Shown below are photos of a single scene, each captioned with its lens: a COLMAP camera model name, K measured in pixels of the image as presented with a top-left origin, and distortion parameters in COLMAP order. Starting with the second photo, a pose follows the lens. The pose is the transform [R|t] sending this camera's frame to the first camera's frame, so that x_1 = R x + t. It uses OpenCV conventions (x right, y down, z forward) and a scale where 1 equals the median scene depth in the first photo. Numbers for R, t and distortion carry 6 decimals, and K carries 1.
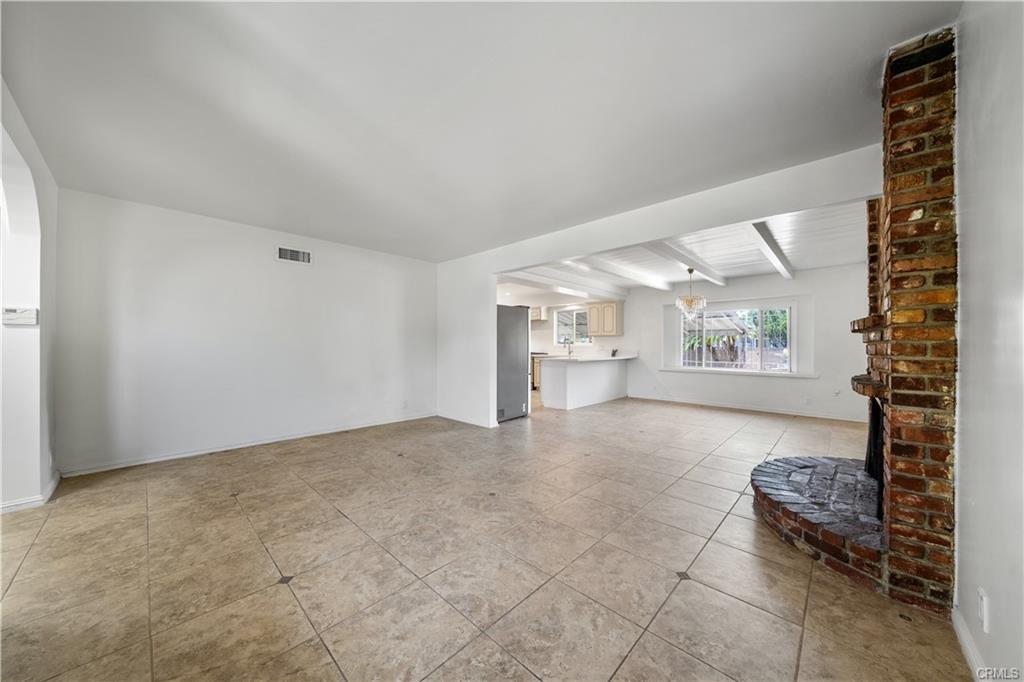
lens RADIAL K [[352.2, 0, 511.1], [0, 352.2, 344.3], [0, 0, 1]] dist [-0.005687, -0.000219]
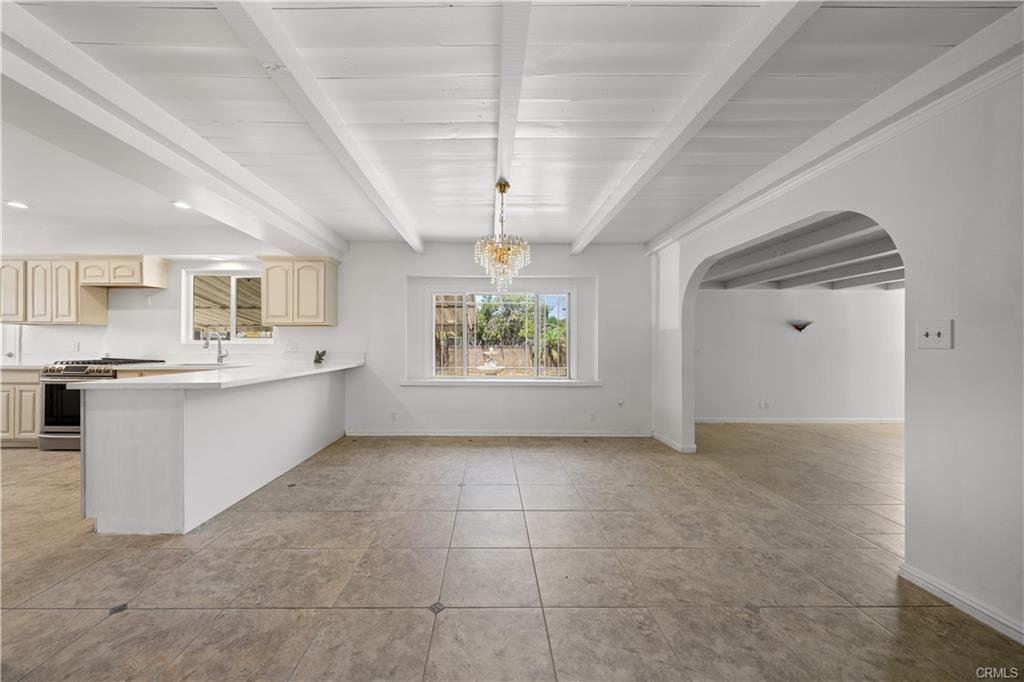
lens RADIAL K [[352.2, 0, 491.8], [0, 352.2, 344.3], [0, 0, 1]] dist [-0.005687, -0.000219]
pose [[0.728350, -0.000047, 0.685205, 0.362910], [-0.002387, 0.999994, 0.002606, 0.007259], [-0.685201, -0.003533, 0.728346, 1.329841]]
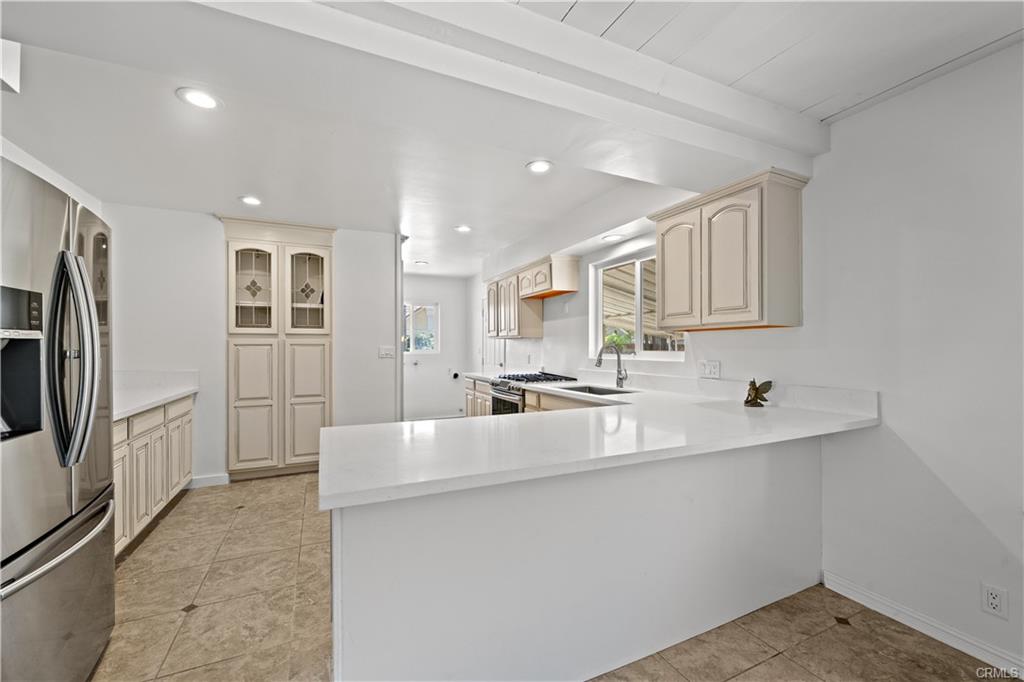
lens RADIAL K [[410.4, 0, 507.8], [0, 410.4, 346.2], [0, 0, 1]] dist [0.002568, 0.000060]
pose [[0.925335, -0.006759, -0.379090, 0.731652], [0.006747, 0.999976, -0.001361, -0.034093], [0.379090, -0.001298, 0.925359, 2.020297]]
